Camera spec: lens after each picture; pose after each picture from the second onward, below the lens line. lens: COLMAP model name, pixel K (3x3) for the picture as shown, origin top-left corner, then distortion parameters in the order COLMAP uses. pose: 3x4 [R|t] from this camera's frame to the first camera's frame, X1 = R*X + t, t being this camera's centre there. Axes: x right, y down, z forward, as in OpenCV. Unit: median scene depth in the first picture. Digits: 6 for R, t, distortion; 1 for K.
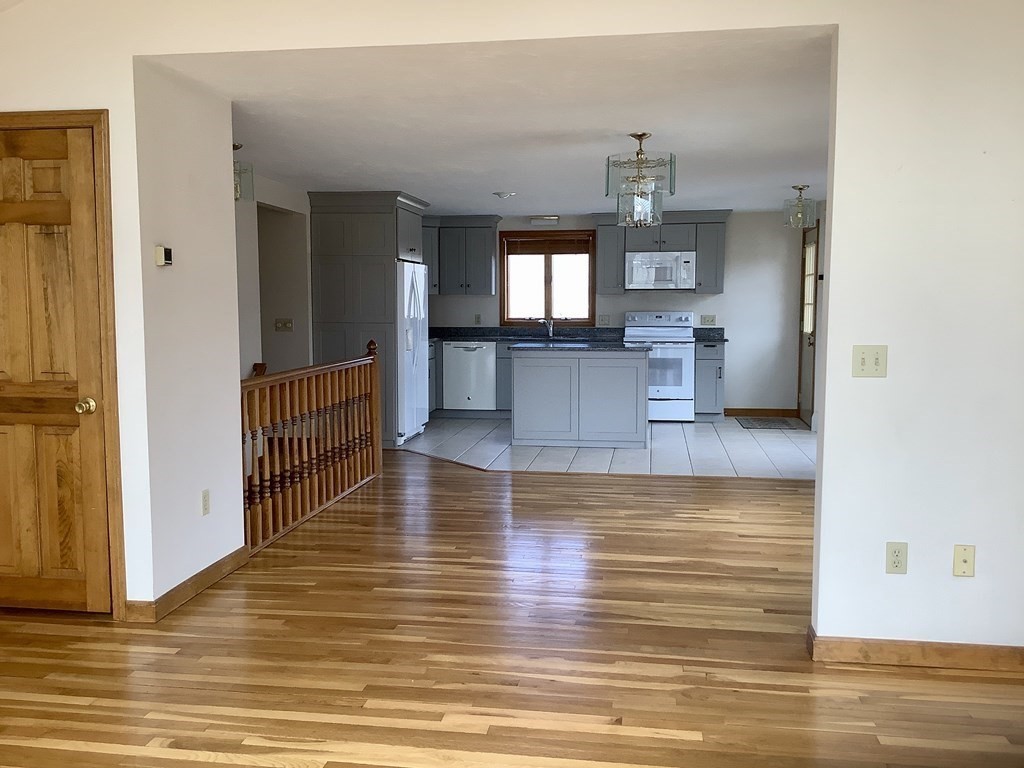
lens RADIAL K [[915.9, 0, 510.4], [0, 915.9, 385.6], [0, 0, 1]] dist [0.100087, -0.191851]
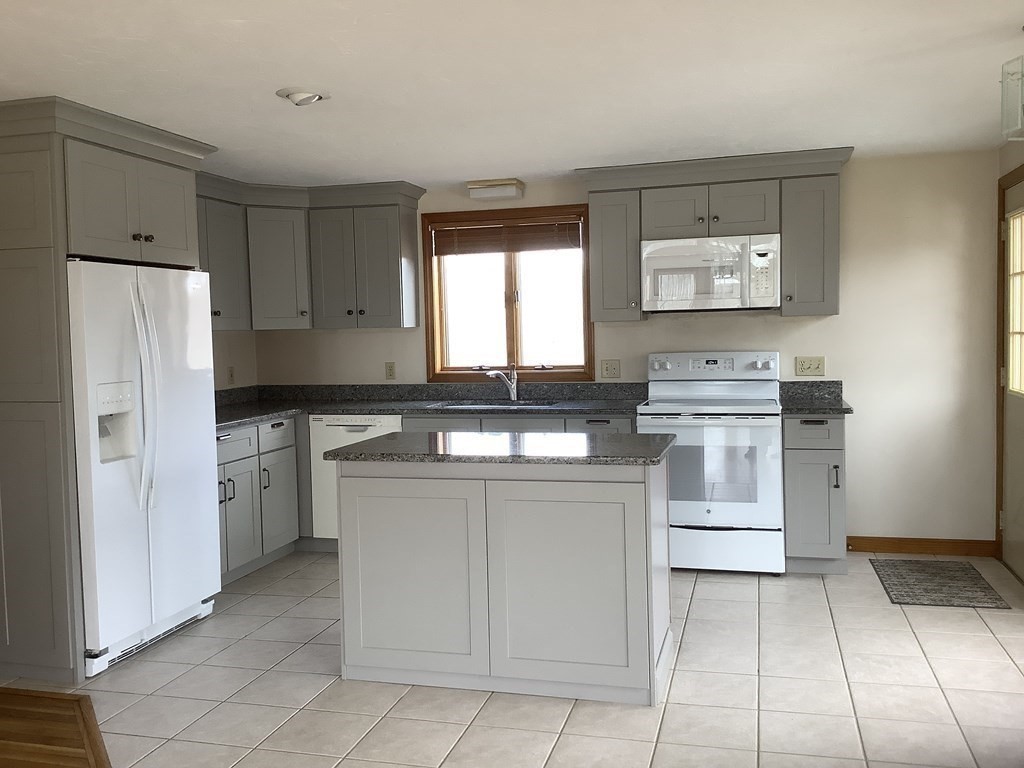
lens RADIAL K [[915.9, 0, 509.8], [0, 915.9, 381.7], [0, 0, 1]] dist [0.100087, -0.191851]
pose [[0.993555, -0.016338, -0.112171, 0.107538], [0.012934, 0.999436, -0.031005, -0.049491], [0.112614, 0.029354, 0.993205, 0.472870]]
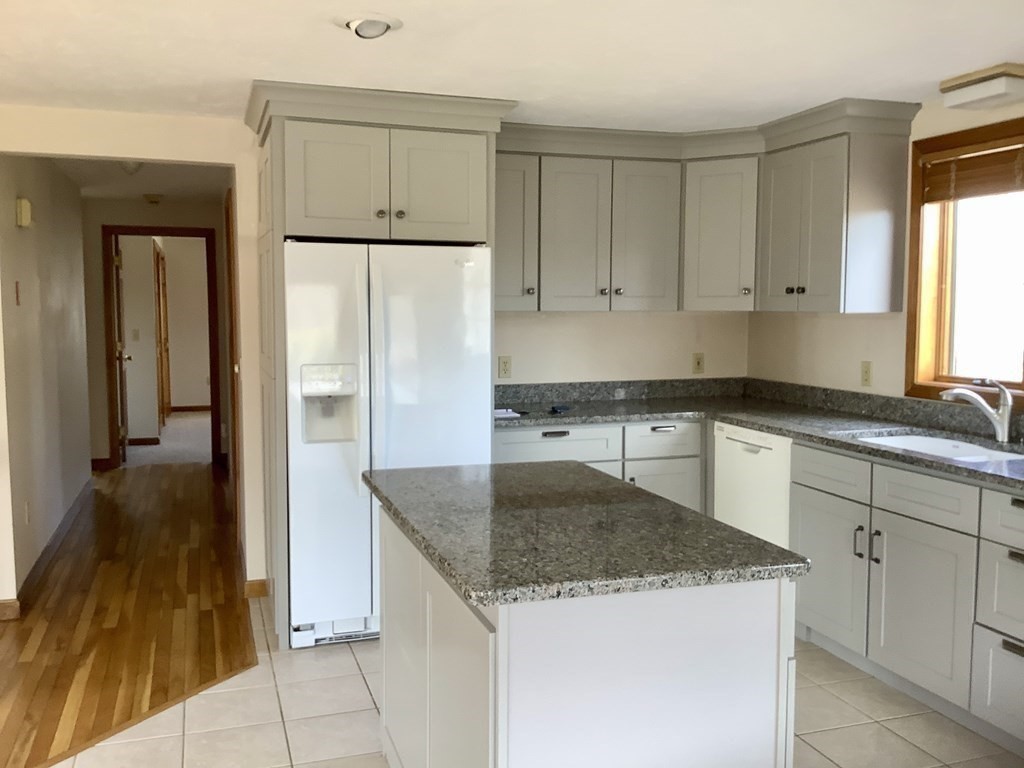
lens RADIAL K [[915.9, 0, 506.0], [0, 915.9, 379.7], [0, 0, 1]] dist [0.100087, -0.191851]
pose [[0.455559, 0.072552, -0.887244, 0.264356], [-0.082245, 0.995841, 0.039203, -0.076609], [0.886398, 0.055112, 0.459632, 0.718894]]
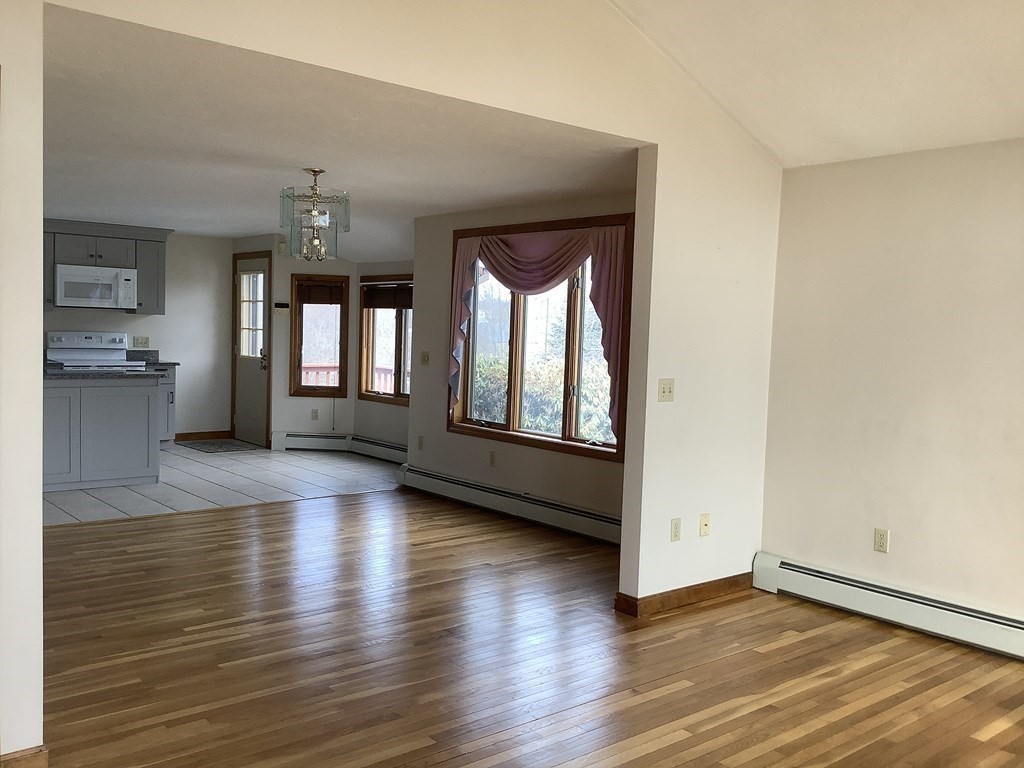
lens RADIAL K [[915.9, 0, 520.4], [0, 915.9, 388.1], [0, 0, 1]] dist [0.100087, -0.191851]
pose [[0.650197, -0.026382, 0.759307, -0.260667], [0.035576, 0.999358, 0.004259, -0.014450], [-0.758932, 0.024244, 0.650719, 0.088866]]
